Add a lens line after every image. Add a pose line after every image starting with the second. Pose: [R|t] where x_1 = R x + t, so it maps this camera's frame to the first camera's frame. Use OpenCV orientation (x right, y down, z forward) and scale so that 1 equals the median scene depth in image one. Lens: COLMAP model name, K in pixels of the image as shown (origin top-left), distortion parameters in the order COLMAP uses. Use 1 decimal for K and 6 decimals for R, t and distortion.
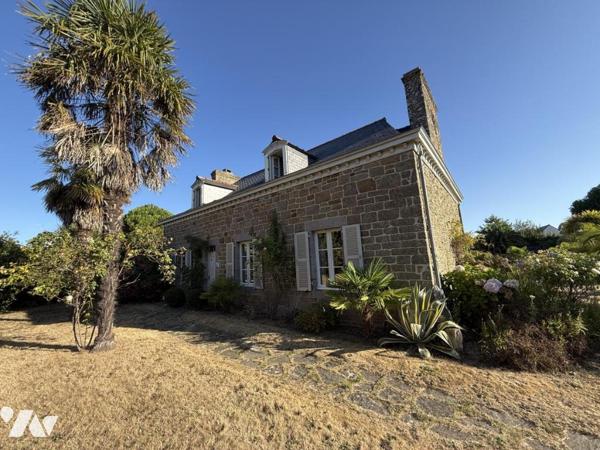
lens RADIAL K [[236.7, 0, 300.0], [0, 236.7, 225.0], [0, 0, 1]] dist [-0.000024, -0.000069]
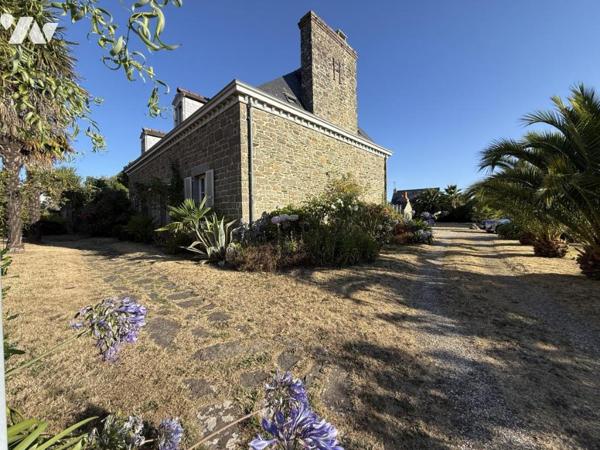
lens RADIAL K [[236.7, 0, 300.0], [0, 236.7, 225.0], [0, 0, 1]] dist [-0.000024, -0.000069]
pose [[0.995208, 0.041000, -0.088768, 0.592315], [-0.024513, 0.983468, 0.179413, 0.034348], [0.094657, -0.176377, 0.979761, -0.121662]]
